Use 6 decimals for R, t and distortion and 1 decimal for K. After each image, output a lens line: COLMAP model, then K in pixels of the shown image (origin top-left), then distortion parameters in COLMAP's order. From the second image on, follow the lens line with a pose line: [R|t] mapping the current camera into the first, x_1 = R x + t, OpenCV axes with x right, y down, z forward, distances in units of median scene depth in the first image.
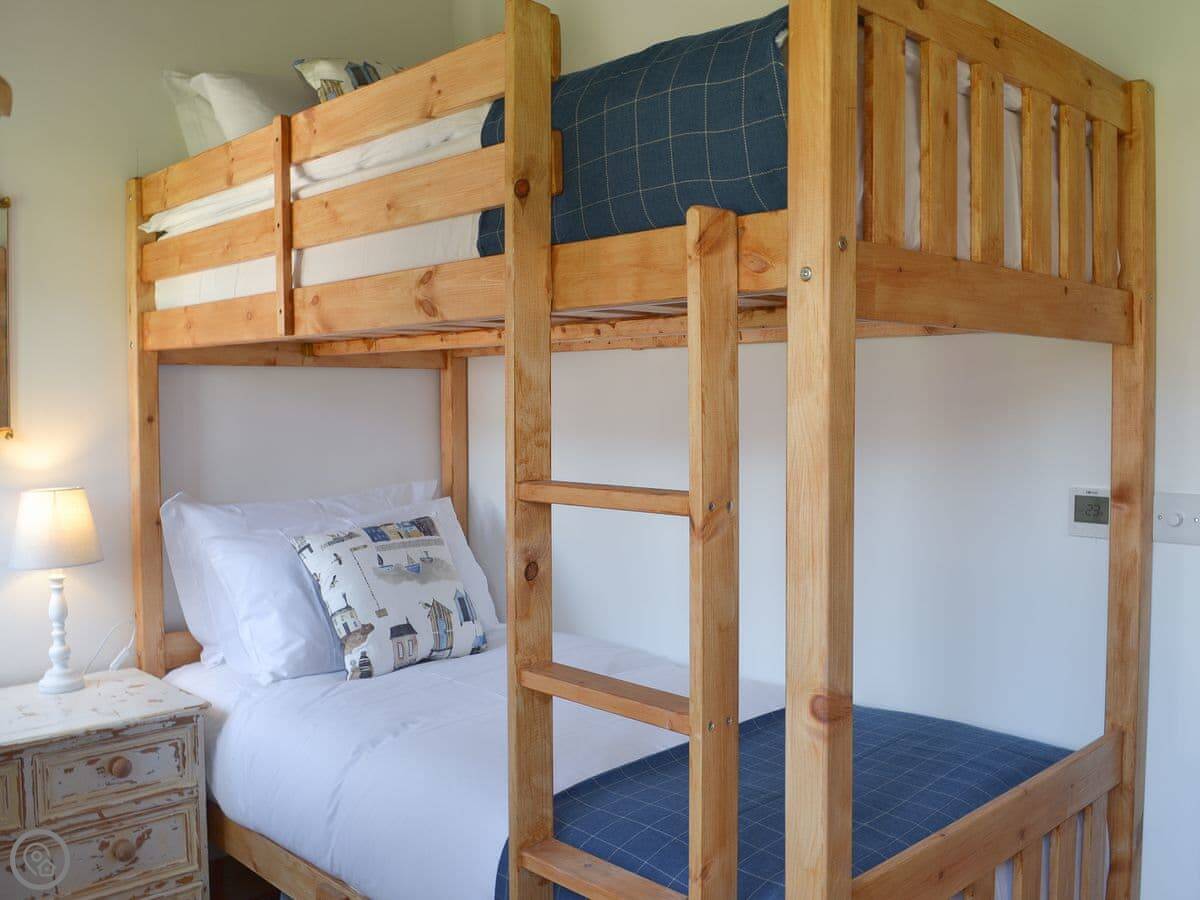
lens RADIAL K [[1171.1, 0, 600.0], [0, 1171.1, 450.0], [0, 0, 1]] dist [-0.060166, -0.001084]
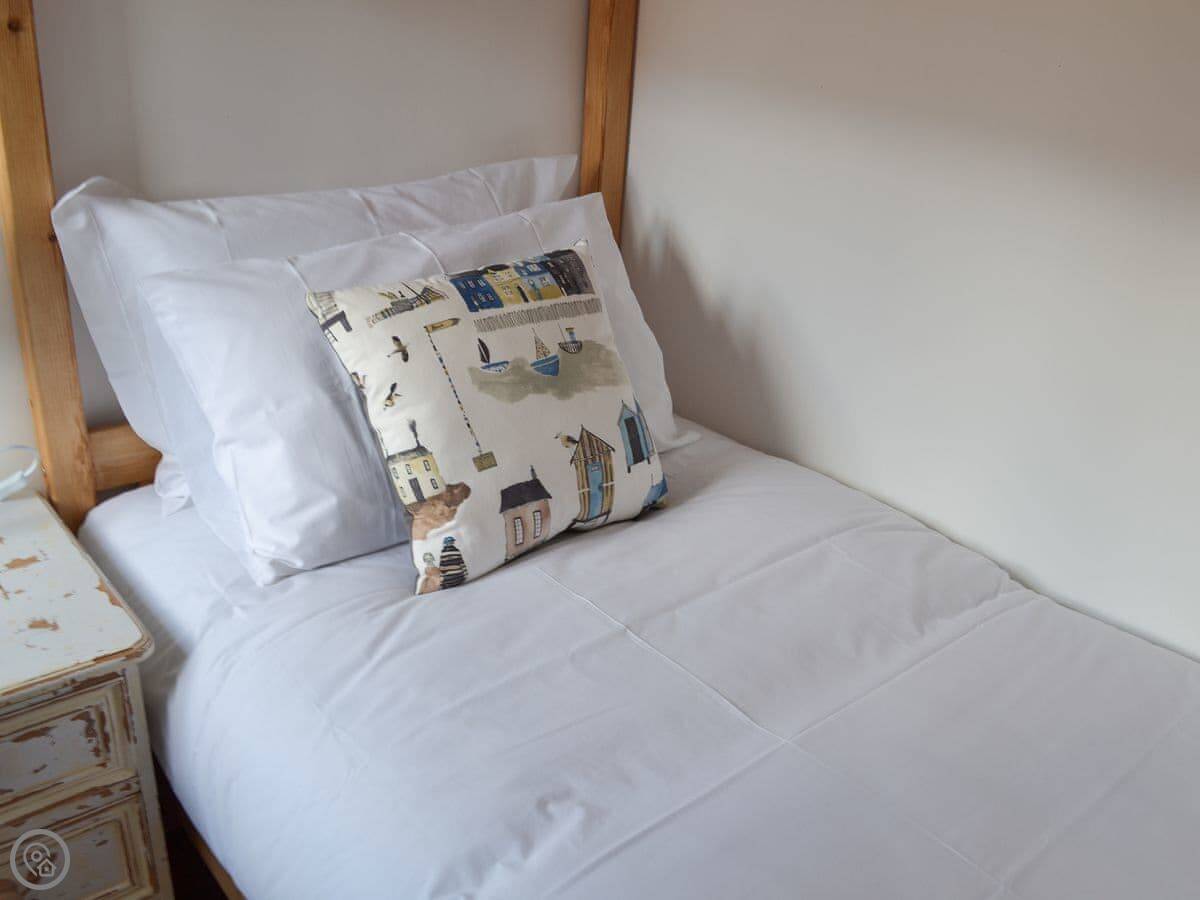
lens RADIAL K [[973.9, 0, 598.7], [0, 973.9, 381.6], [0, 0, 1]] dist [-0.050392, -0.006808]
pose [[0.996410, 0.084444, -0.006068, -0.135933], [-0.076605, 0.929781, 0.360055, -0.049890], [0.036046, -0.358297, 0.932911, 0.607637]]
